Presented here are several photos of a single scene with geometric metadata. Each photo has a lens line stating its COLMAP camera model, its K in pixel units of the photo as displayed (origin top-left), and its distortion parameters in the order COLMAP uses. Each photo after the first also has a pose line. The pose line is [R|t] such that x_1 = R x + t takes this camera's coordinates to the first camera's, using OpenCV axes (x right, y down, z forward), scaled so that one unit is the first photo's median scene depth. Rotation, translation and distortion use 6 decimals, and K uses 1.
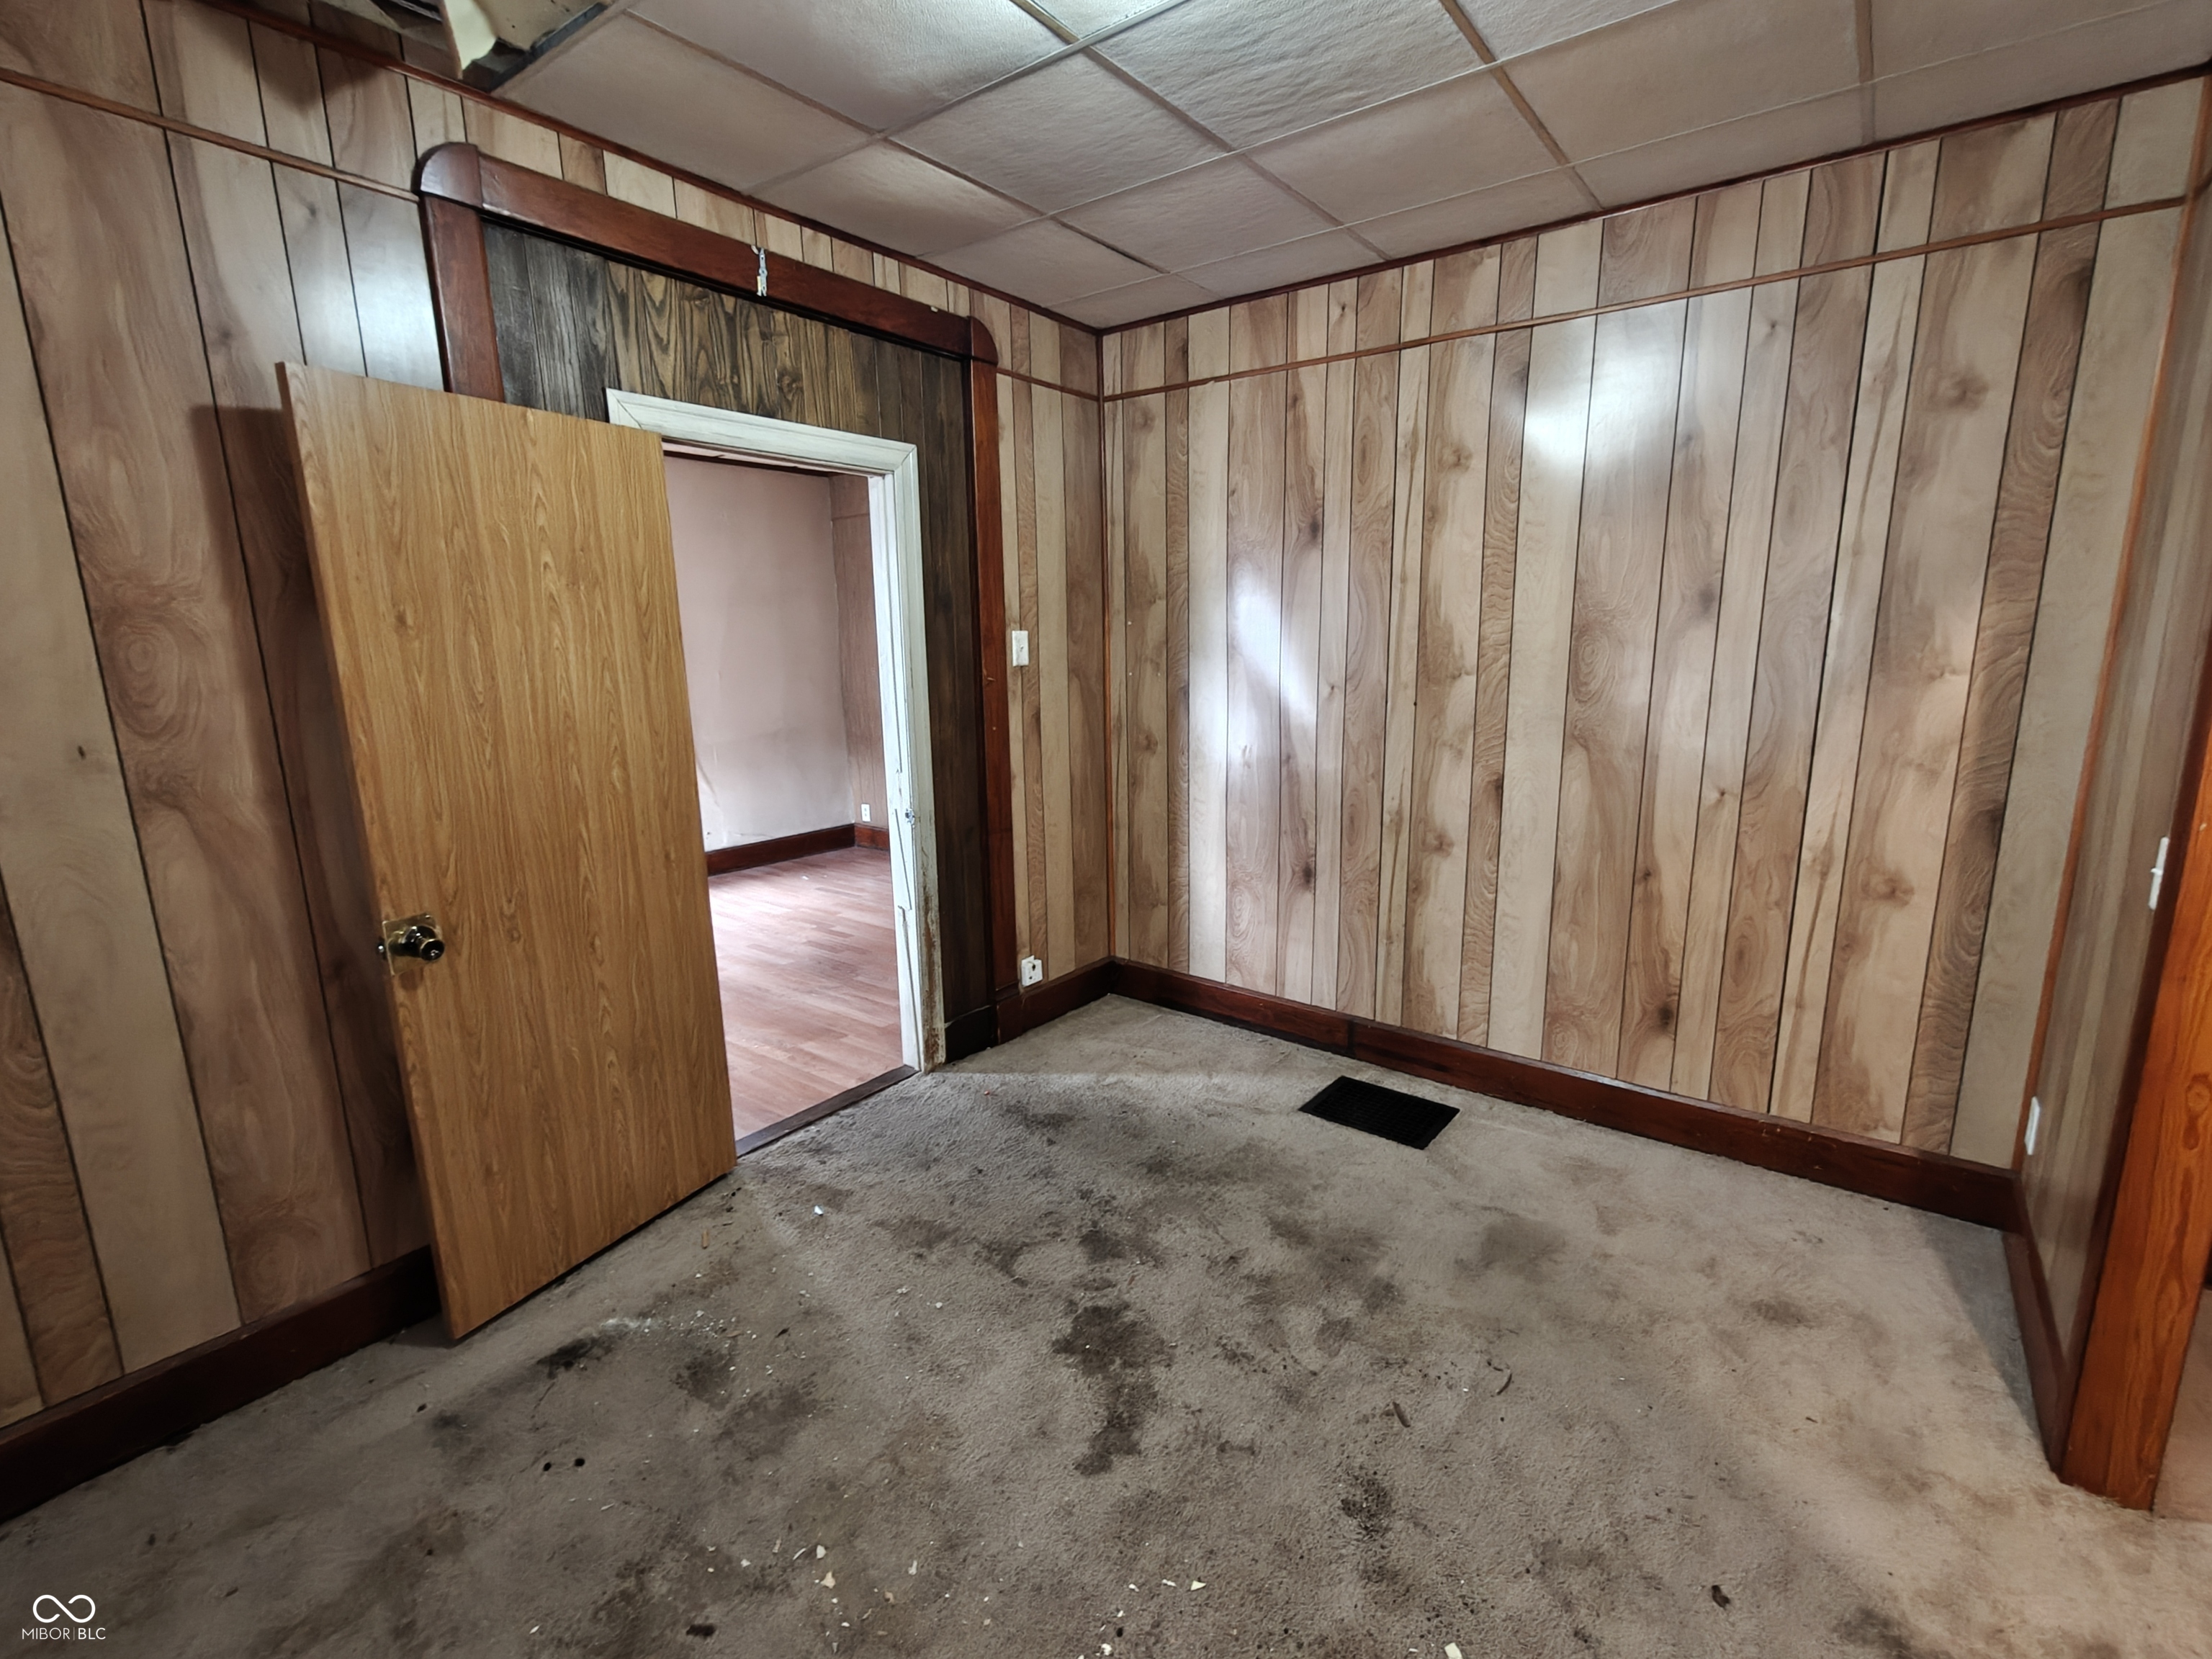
lens RADIAL K [[992.1, 0, 1111.8], [0, 992.1, 829.5], [0, 0, 1]] dist [0.000283, 0.000981]
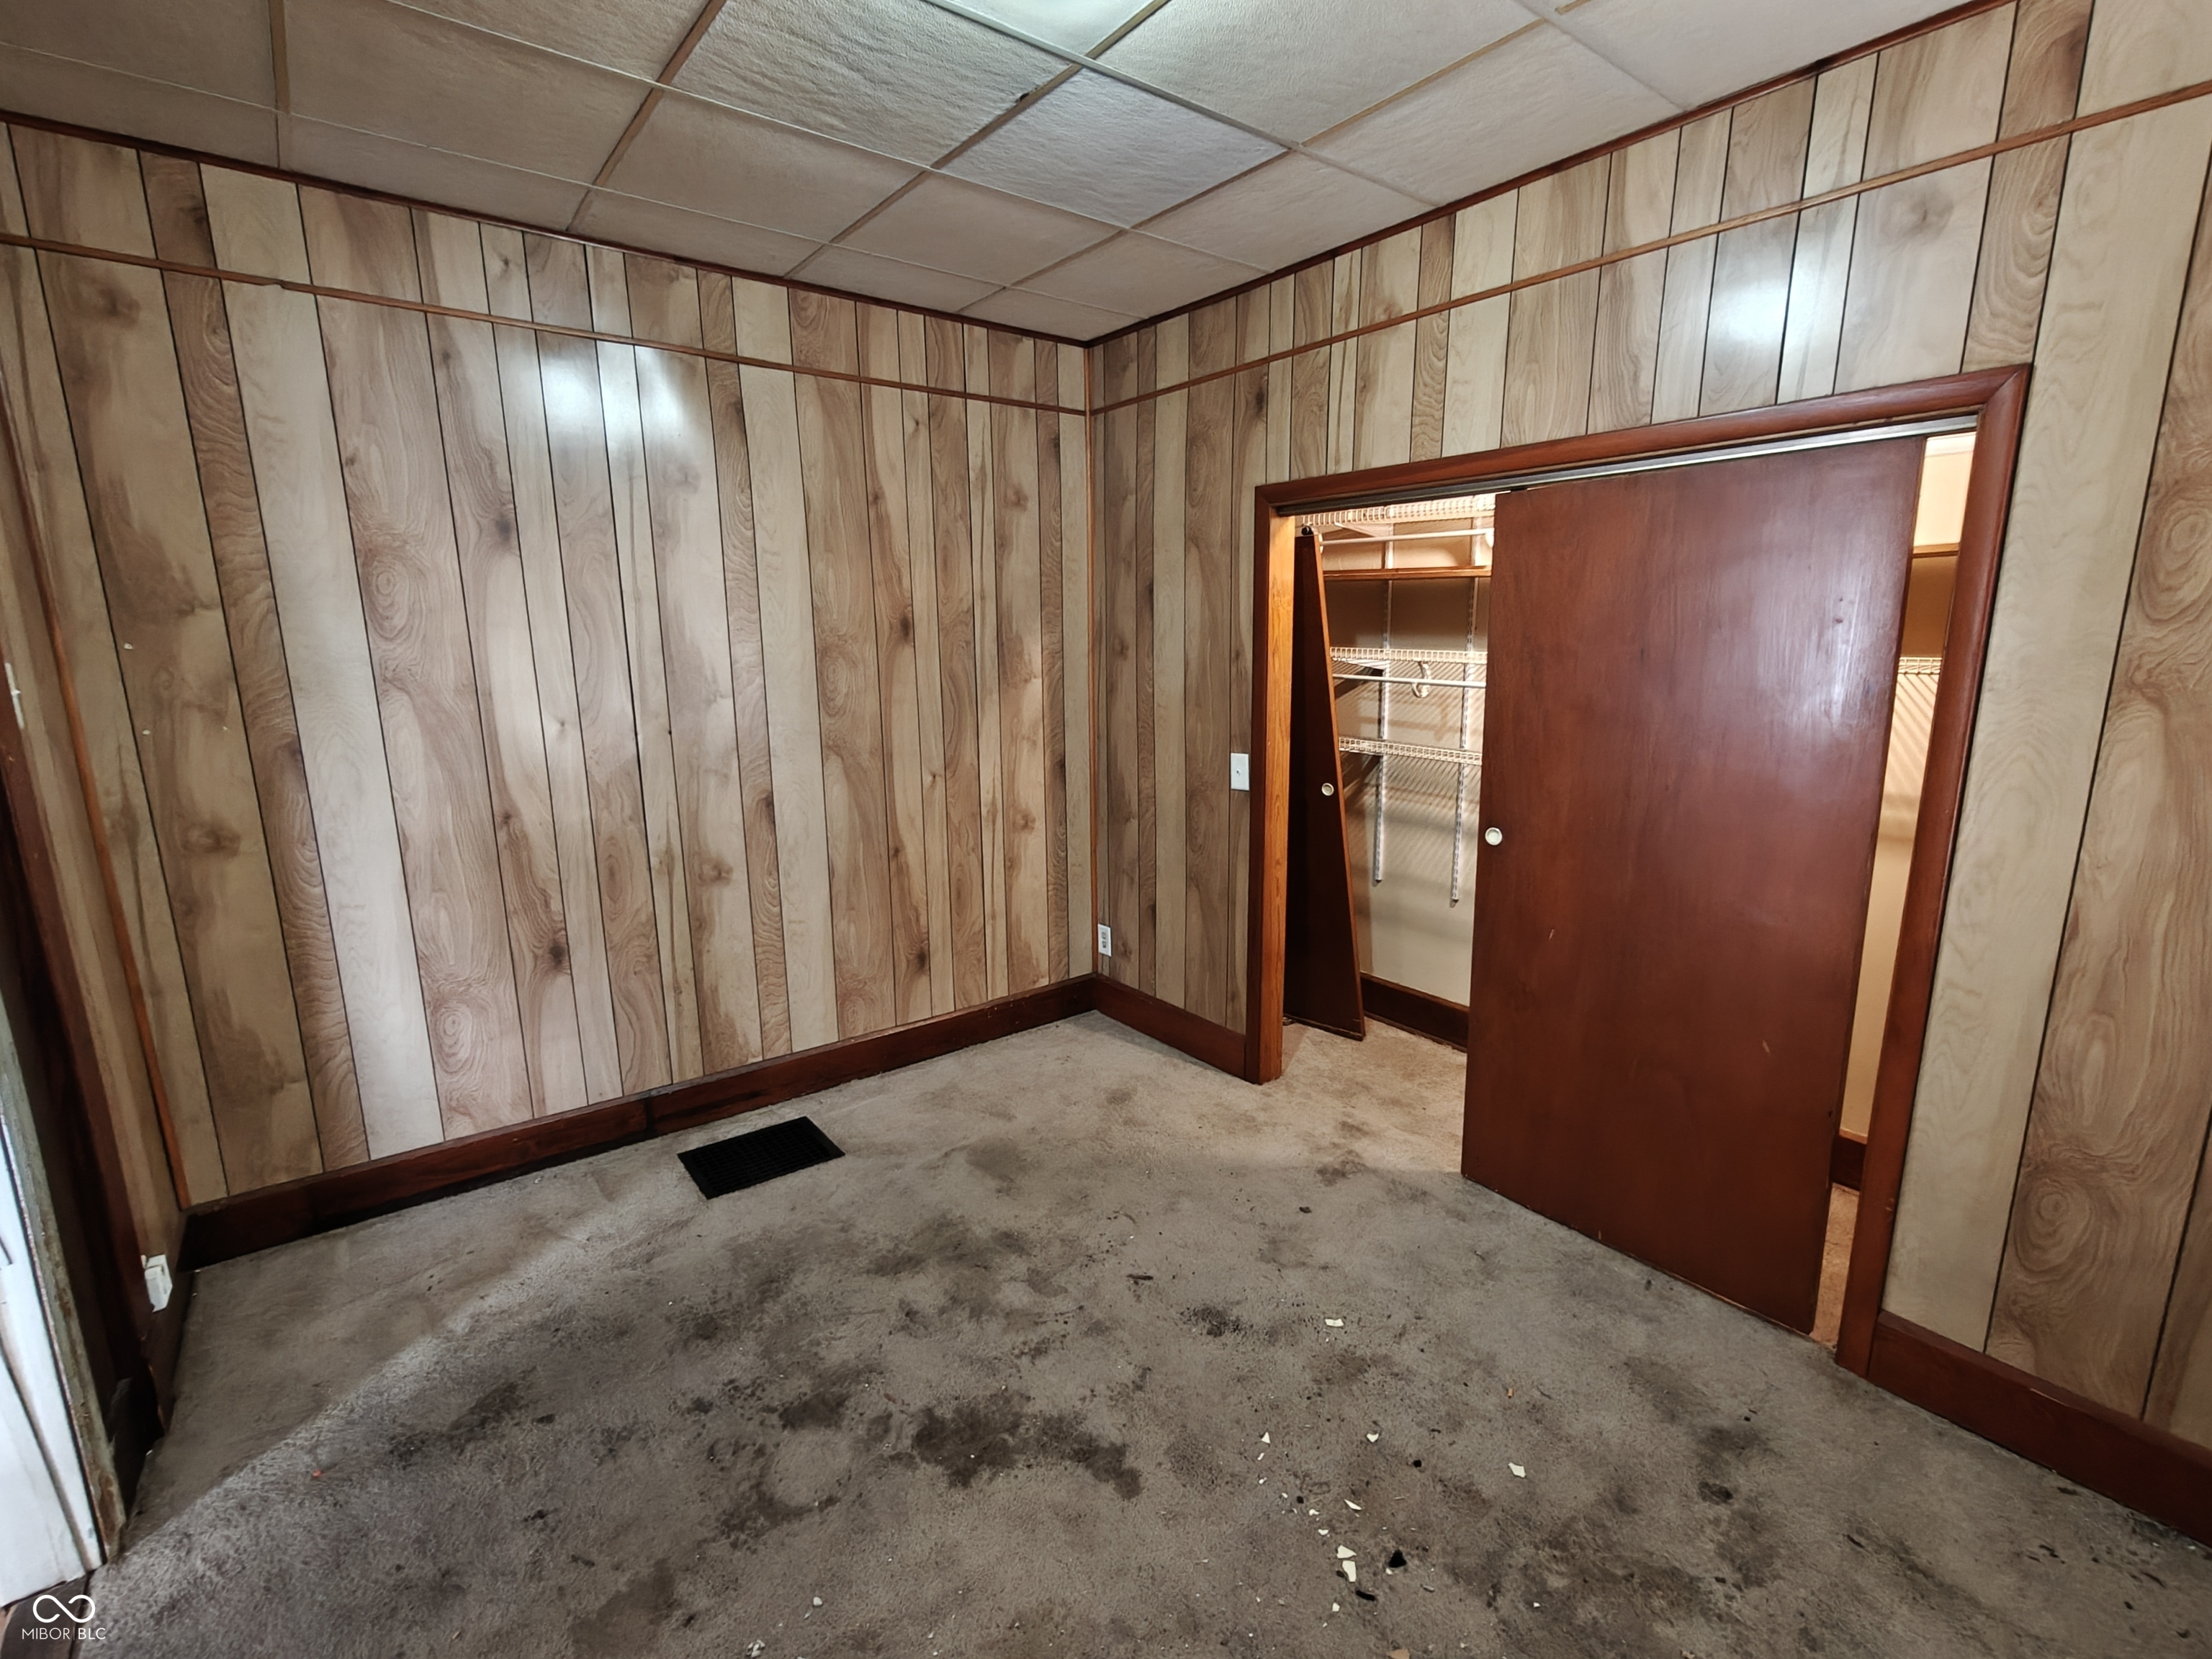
lens RADIAL K [[992.1, 0, 1111.8], [0, 992.1, 829.5], [0, 0, 1]] dist [0.000283, 0.000981]
pose [[0.256928, -0.179009, 0.949707, -0.527592], [0.194489, 0.972168, 0.130627, -0.085813], [-0.946659, 0.151145, 0.284592, 0.386015]]
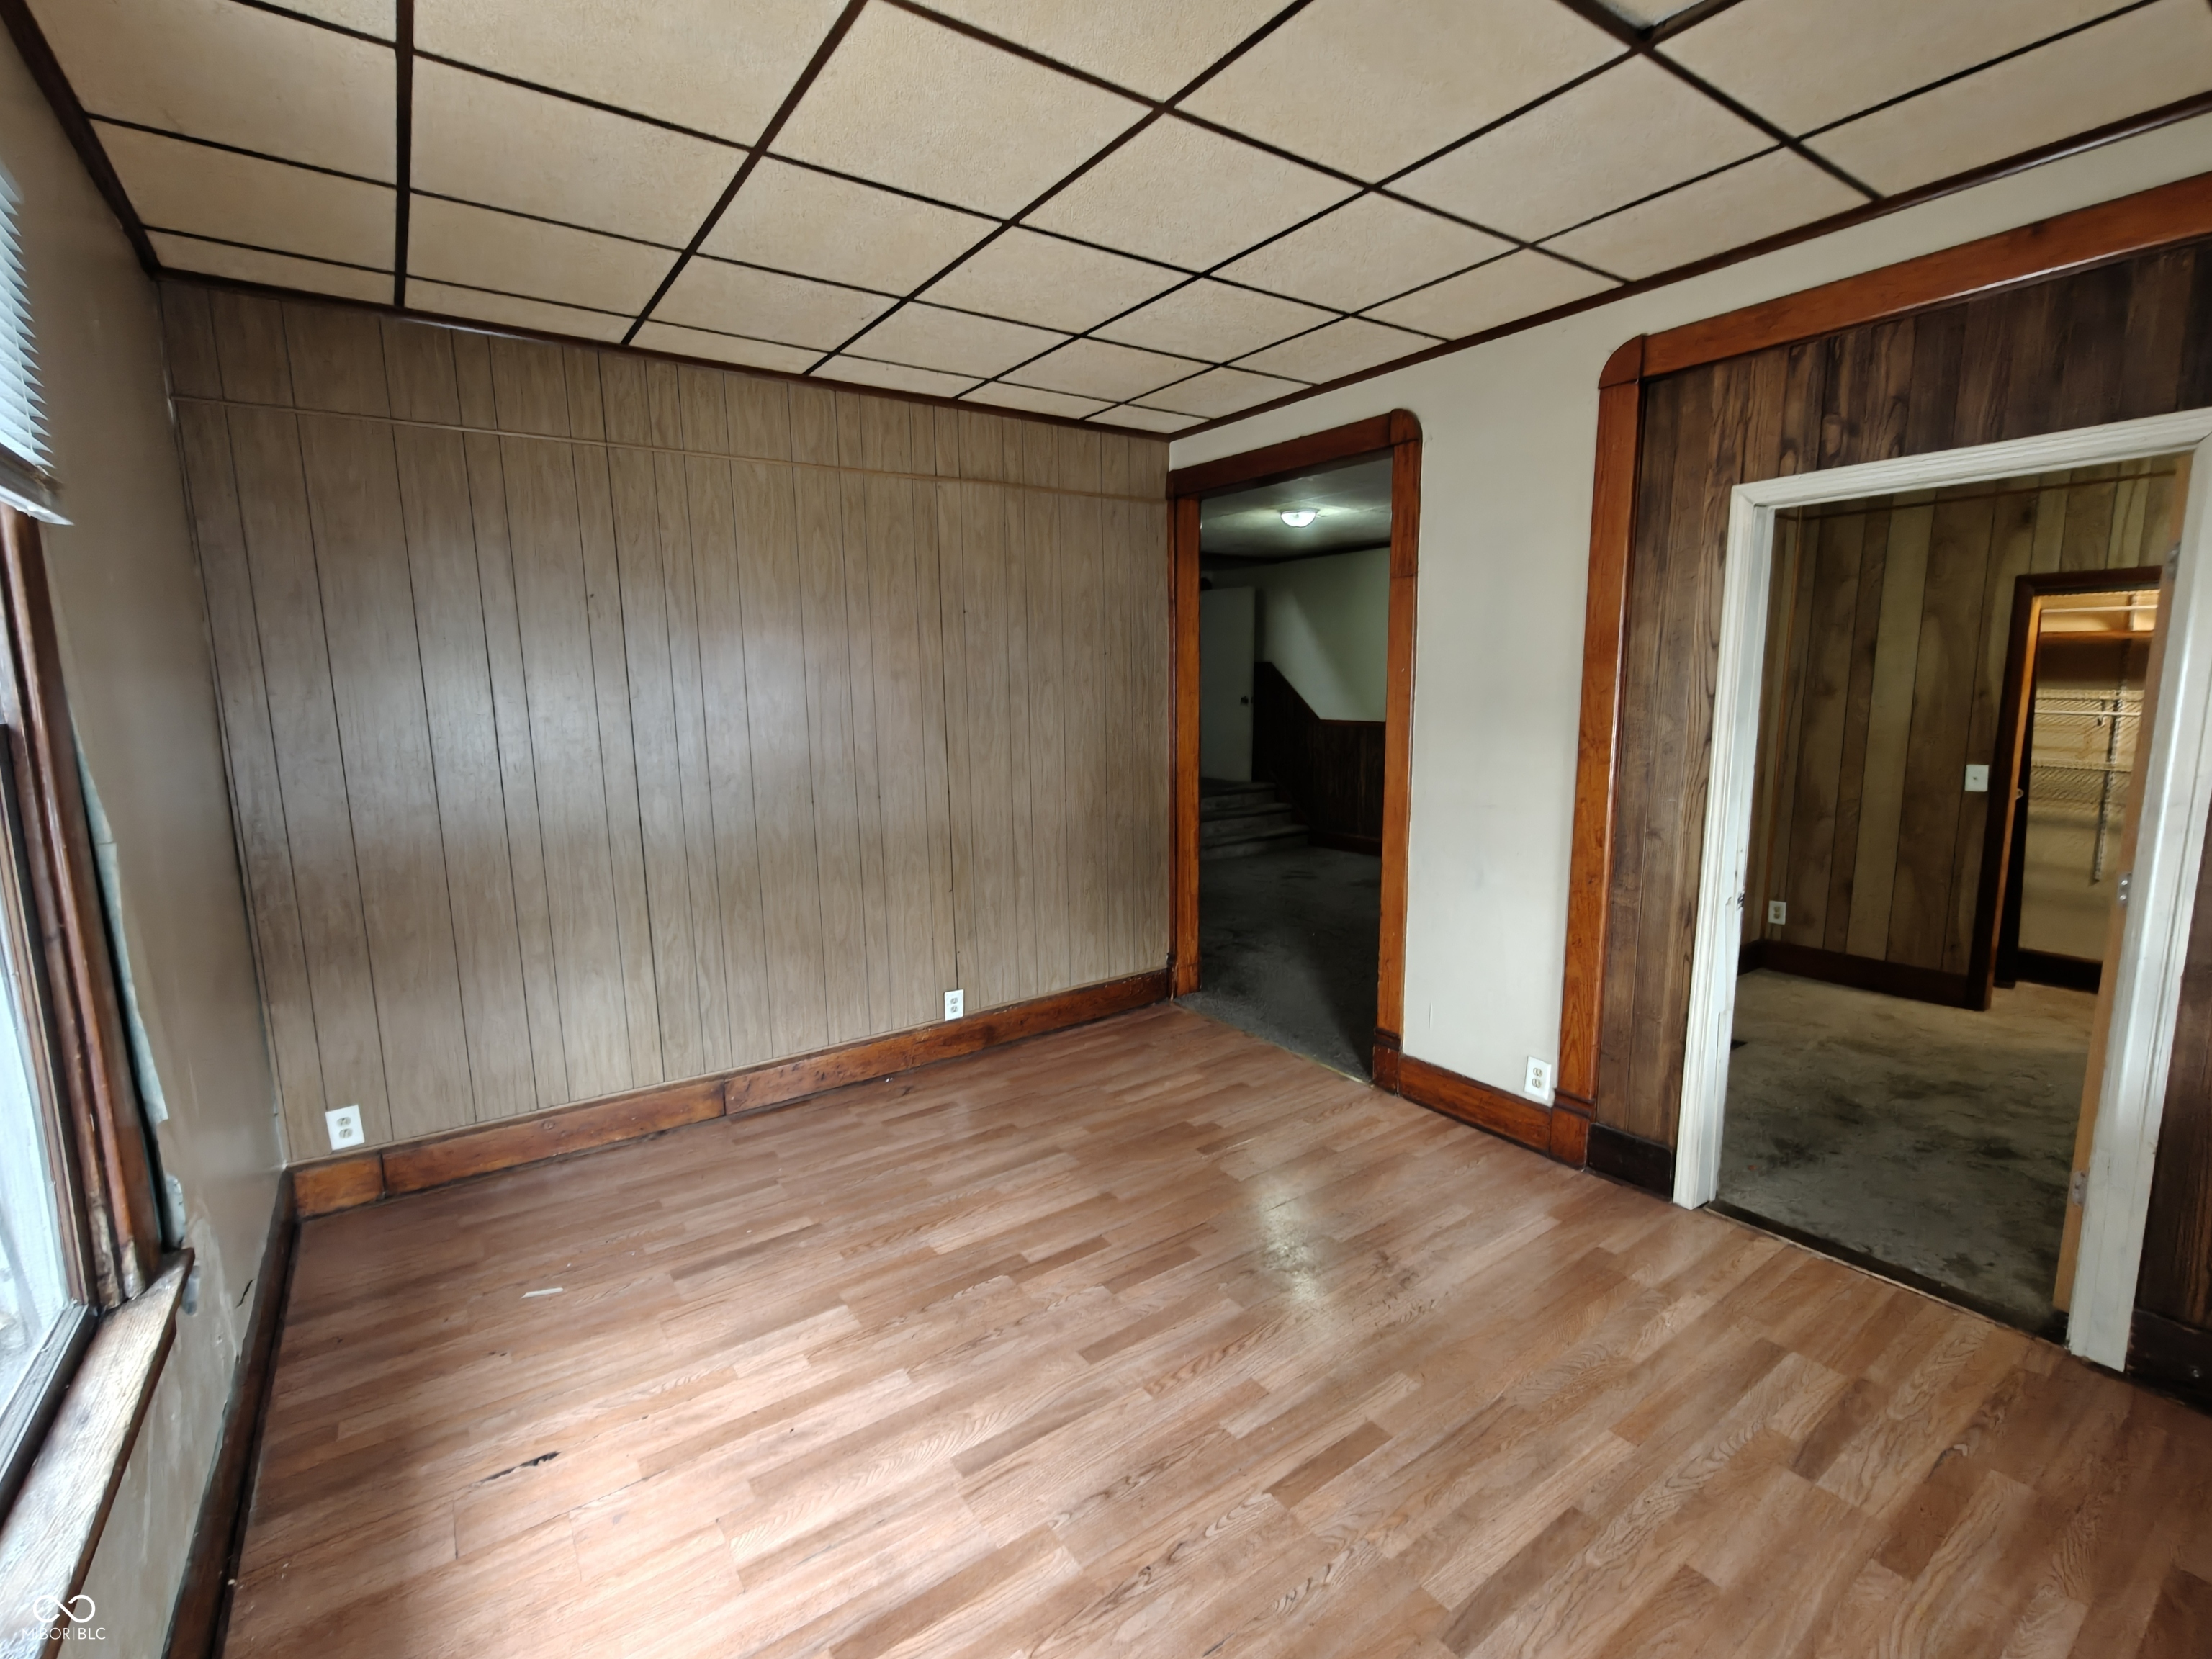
lens RADIAL K [[992.1, 0, 1111.8], [0, 992.1, 829.5], [0, 0, 1]] dist [0.000283, 0.000981]
pose [[0.300670, -0.129286, 0.944925, -1.289340], [0.189184, 0.979166, 0.073773, -0.265989], [-0.934776, 0.156583, 0.318865, 1.339951]]
